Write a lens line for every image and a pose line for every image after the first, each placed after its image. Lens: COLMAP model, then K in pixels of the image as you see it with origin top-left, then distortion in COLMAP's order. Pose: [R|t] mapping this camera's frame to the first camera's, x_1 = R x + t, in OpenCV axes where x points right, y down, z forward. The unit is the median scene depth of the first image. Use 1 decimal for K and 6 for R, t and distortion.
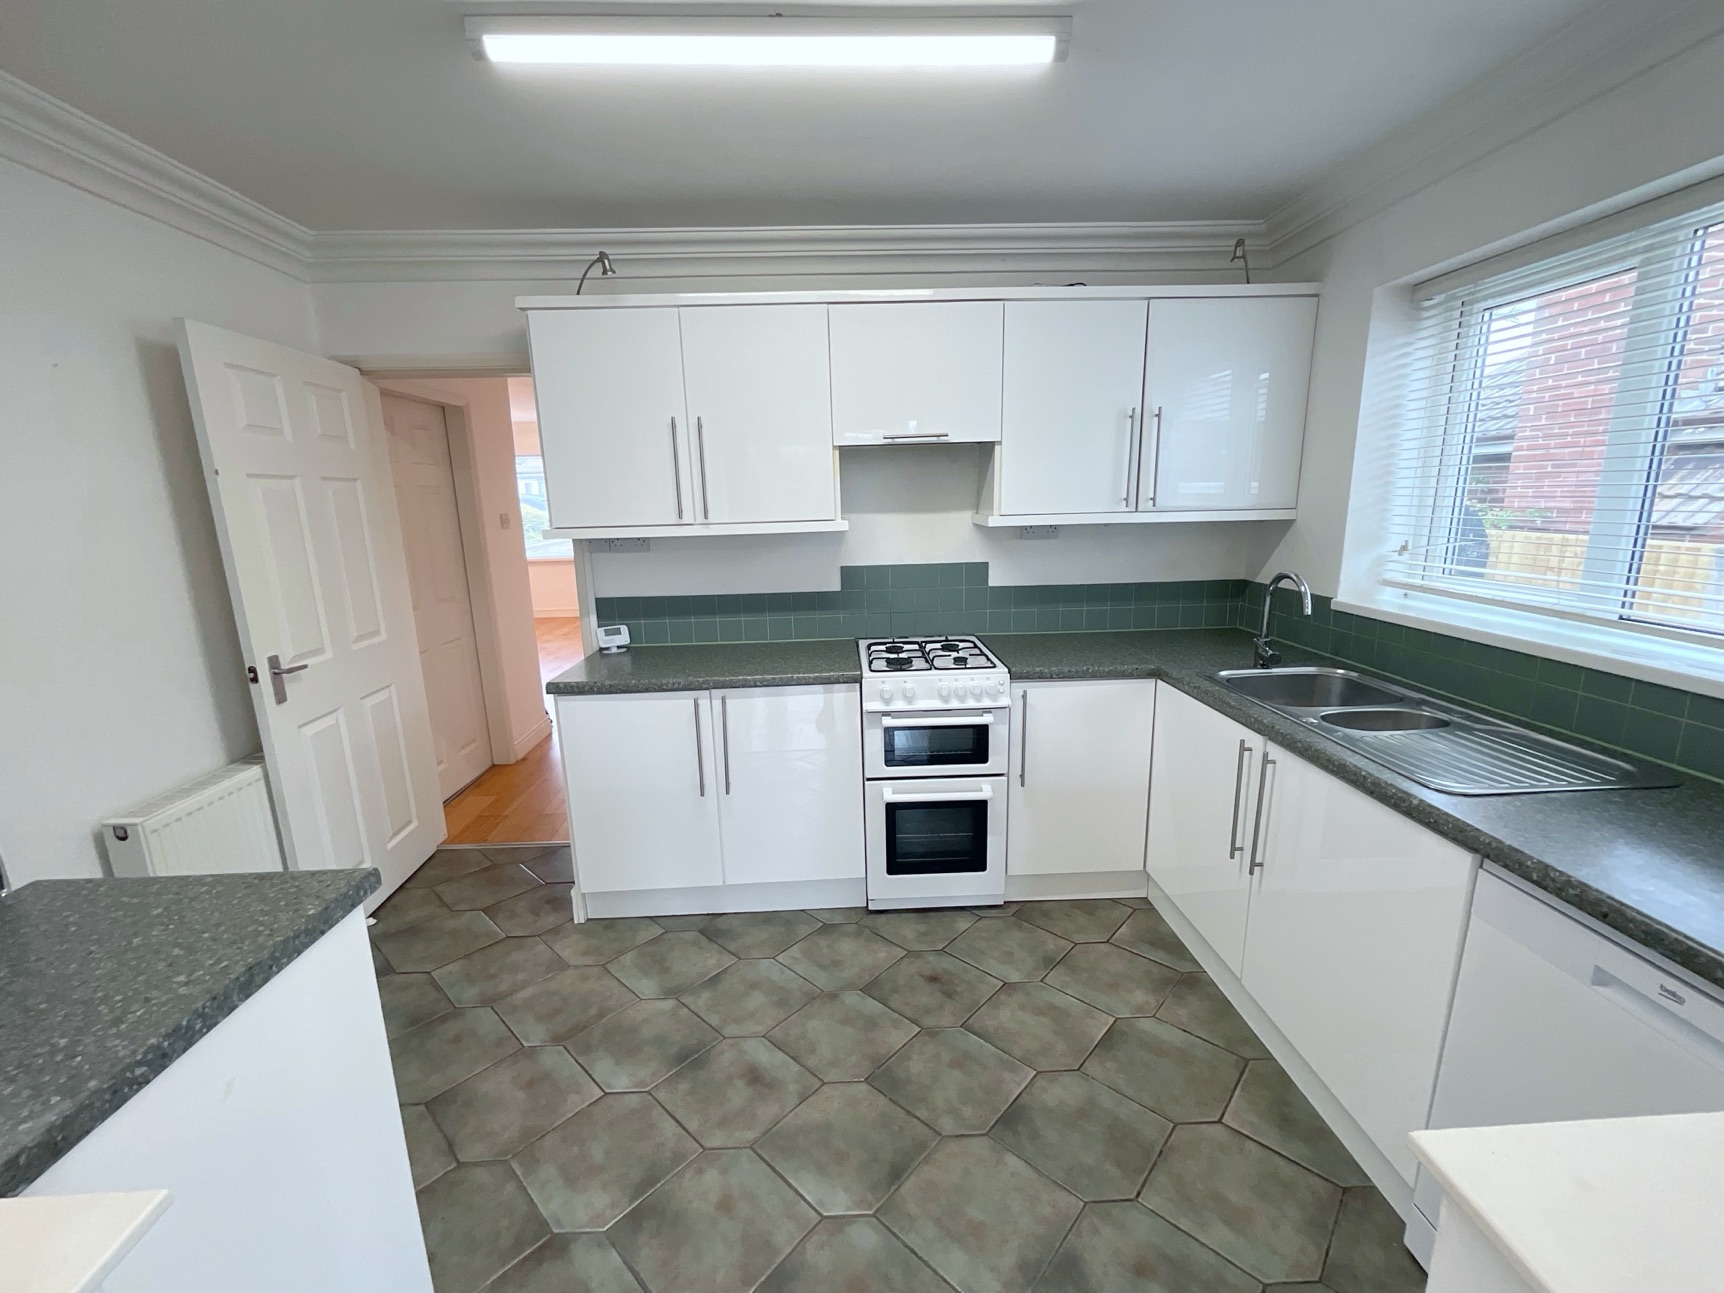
lens RADIAL K [[696.2, 0, 862.6], [0, 696.2, 647.1], [0, 0, 1]] dist [-0.002341, 0.001078]
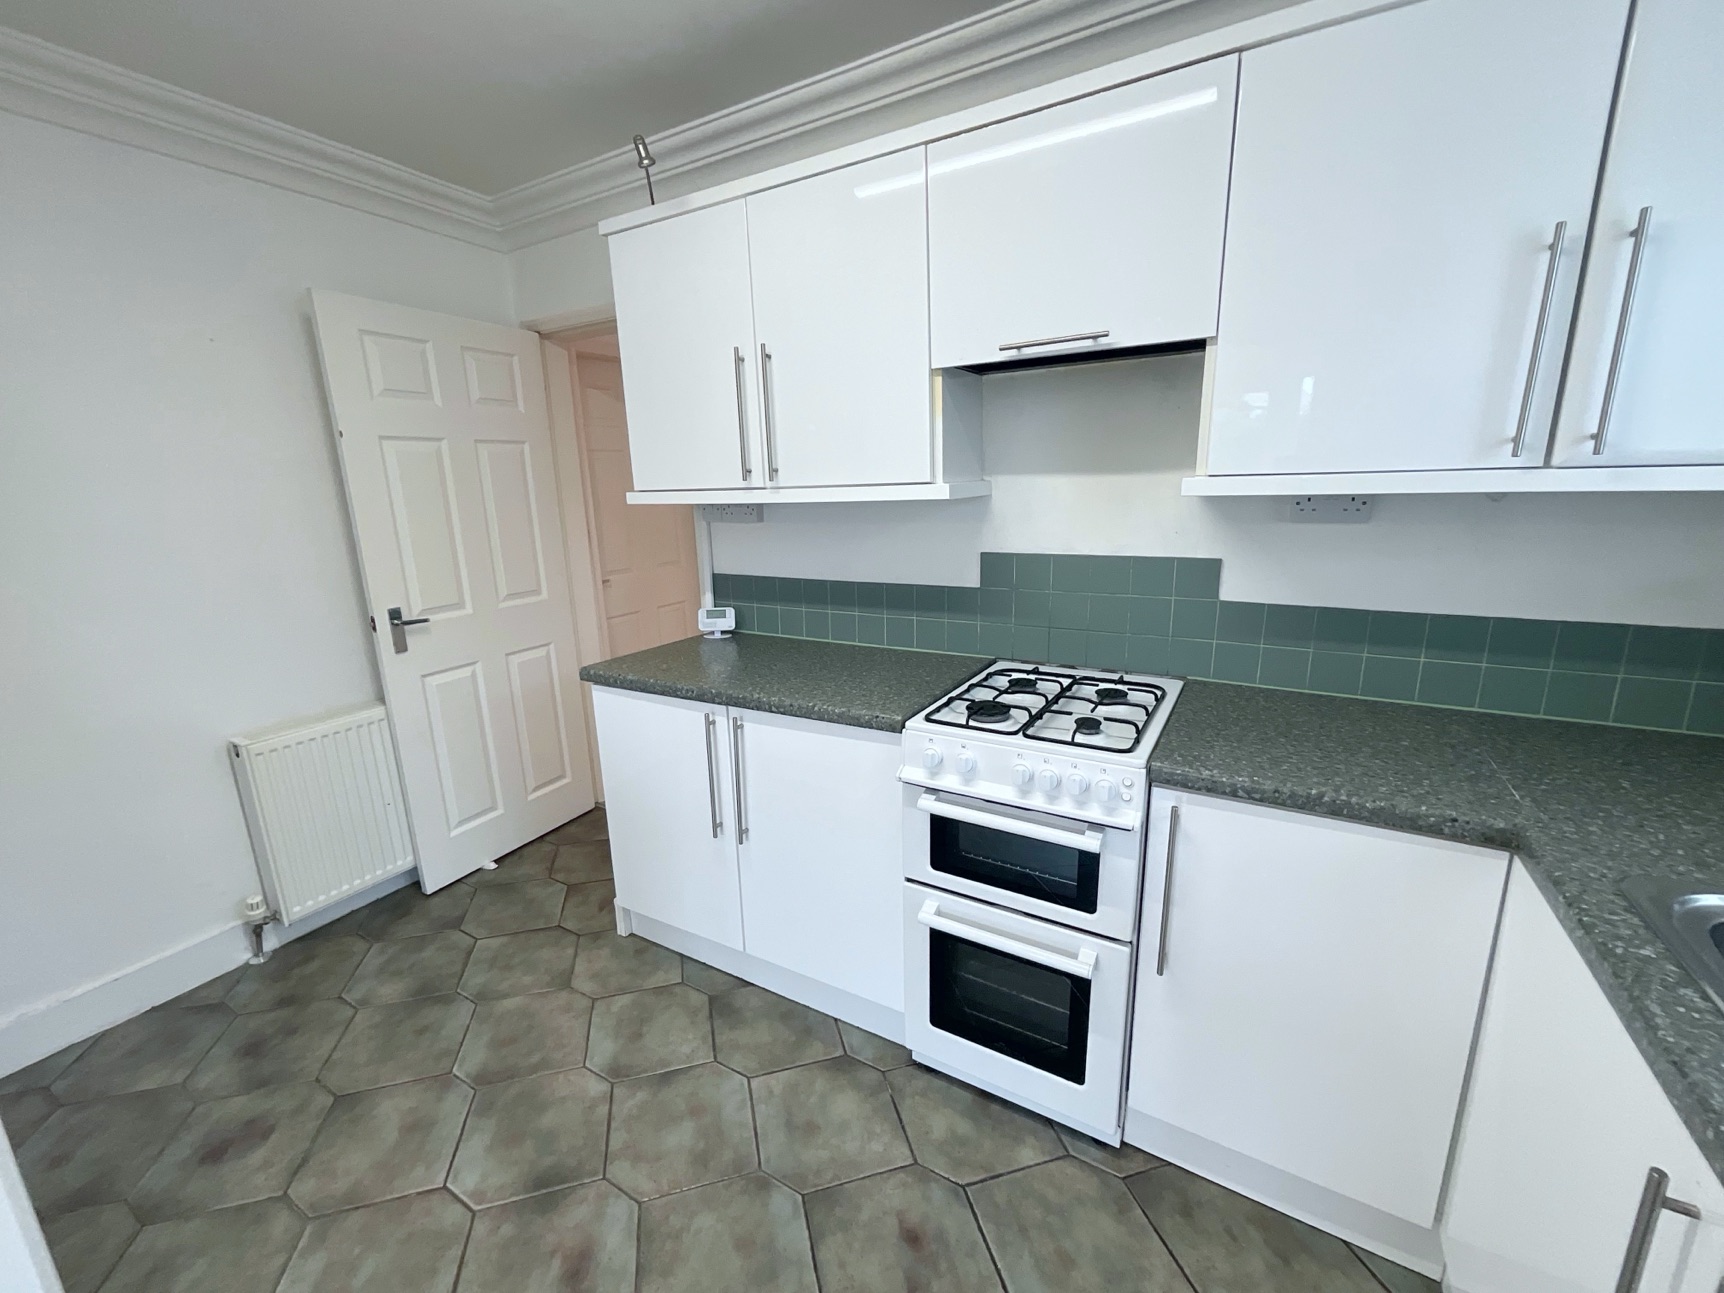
lens RADIAL K [[696.2, 0, 862.6], [0, 696.2, 647.1], [0, 0, 1]] dist [-0.002341, 0.001078]
pose [[0.845426, 0.125357, -0.519173, 0.294005], [-0.106227, 0.992111, 0.066570, -0.068762], [0.523422, -0.001130, 0.852073, 0.426374]]
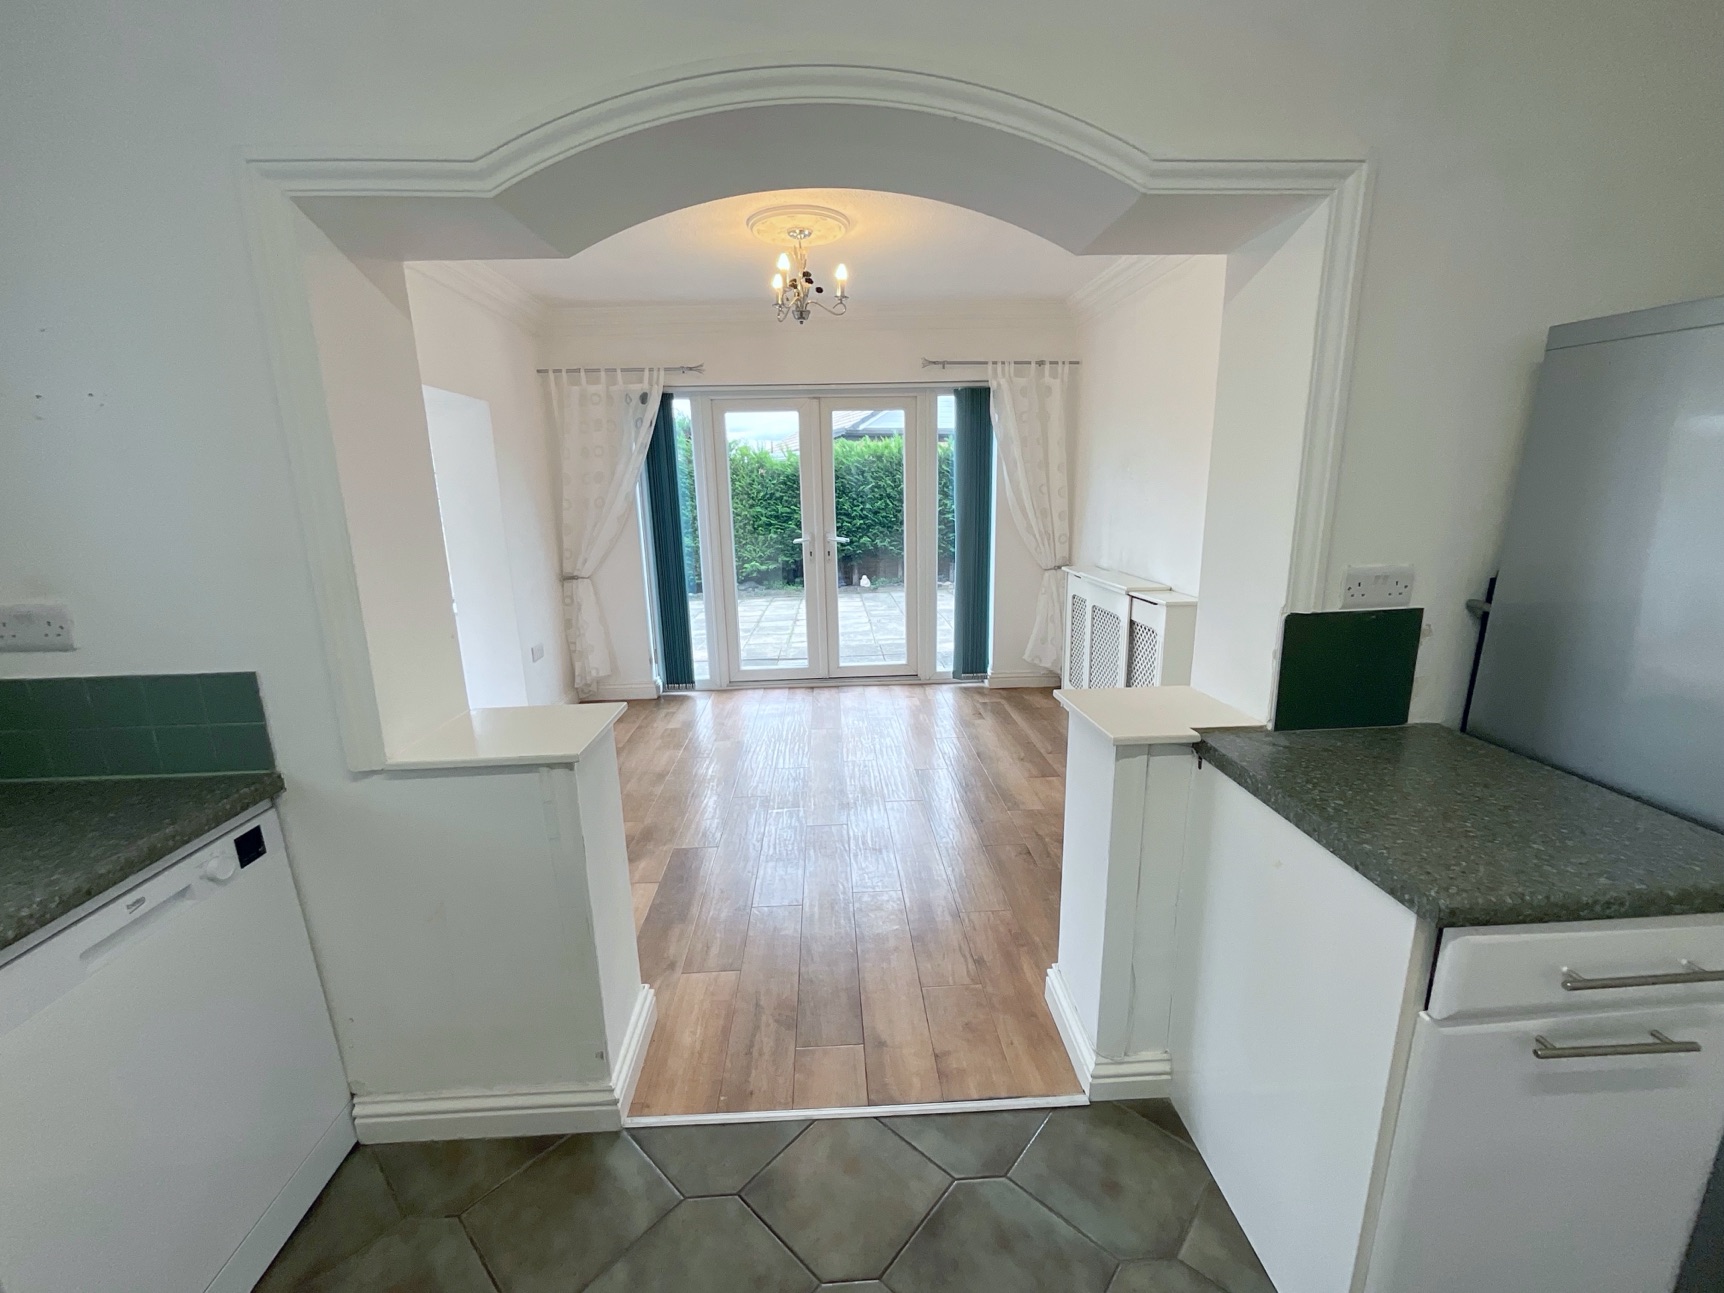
lens RADIAL K [[698.6, 0, 860.6], [0, 698.6, 646.0], [0, 0, 1]] dist [-0.003627, 0.000222]
pose [[-0.998906, 0.046765, 0.000137, -0.039020], [0.042463, 0.905790, 0.421594, -0.139267], [0.019592, 0.421139, -0.906785, 0.760927]]
